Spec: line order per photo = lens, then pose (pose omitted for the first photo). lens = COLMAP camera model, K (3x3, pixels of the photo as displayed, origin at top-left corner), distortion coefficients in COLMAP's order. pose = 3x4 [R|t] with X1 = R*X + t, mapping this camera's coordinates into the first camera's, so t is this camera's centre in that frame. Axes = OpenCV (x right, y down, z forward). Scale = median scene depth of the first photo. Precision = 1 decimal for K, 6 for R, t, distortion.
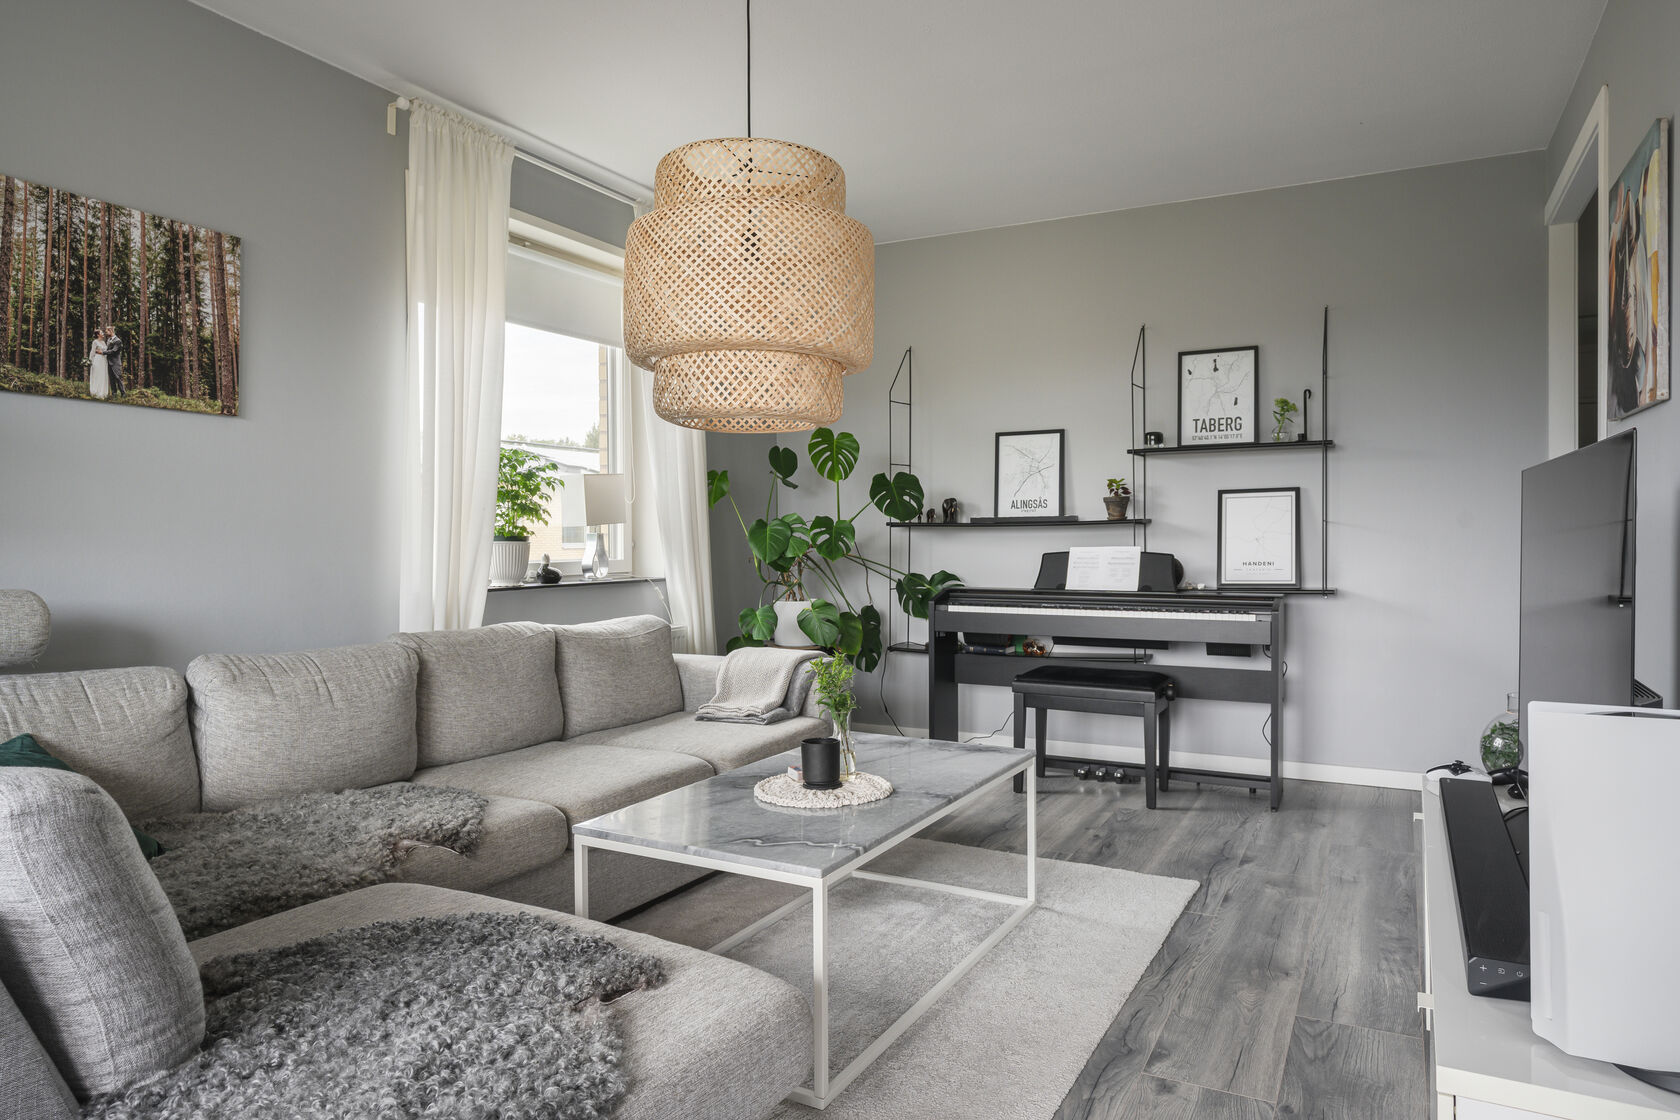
lens RADIAL K [[1081.9, 0, 840.2], [0, 1081.9, 545.4], [0, 0, 1]] dist [0.006389, -0.001587]
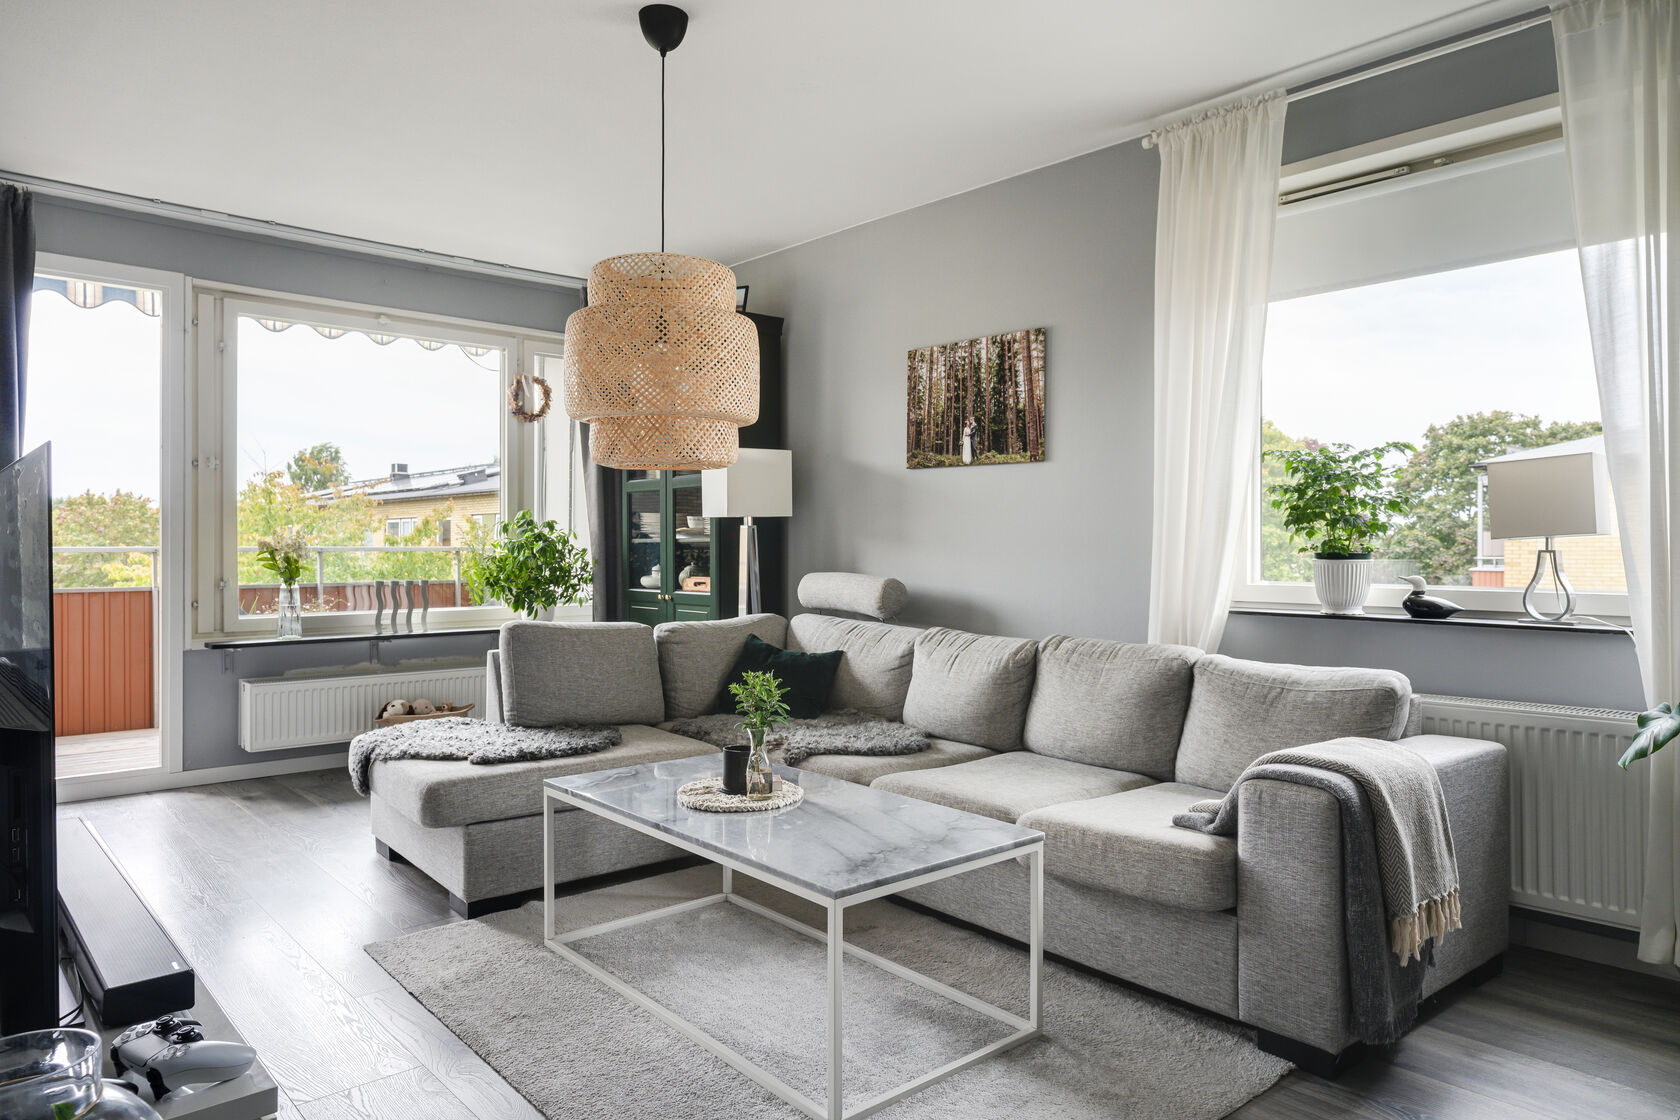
lens RADIAL K [[1081.9, 0, 842.7], [0, 1081.9, 553.8], [0, 0, 1]] dist [0.006389, -0.001587]
pose [[-0.364462, 0.007077, -0.931191, 0.831358], [-0.012111, 0.999851, 0.012339, -0.018747], [0.931140, 0.015775, -0.364322, 1.339533]]
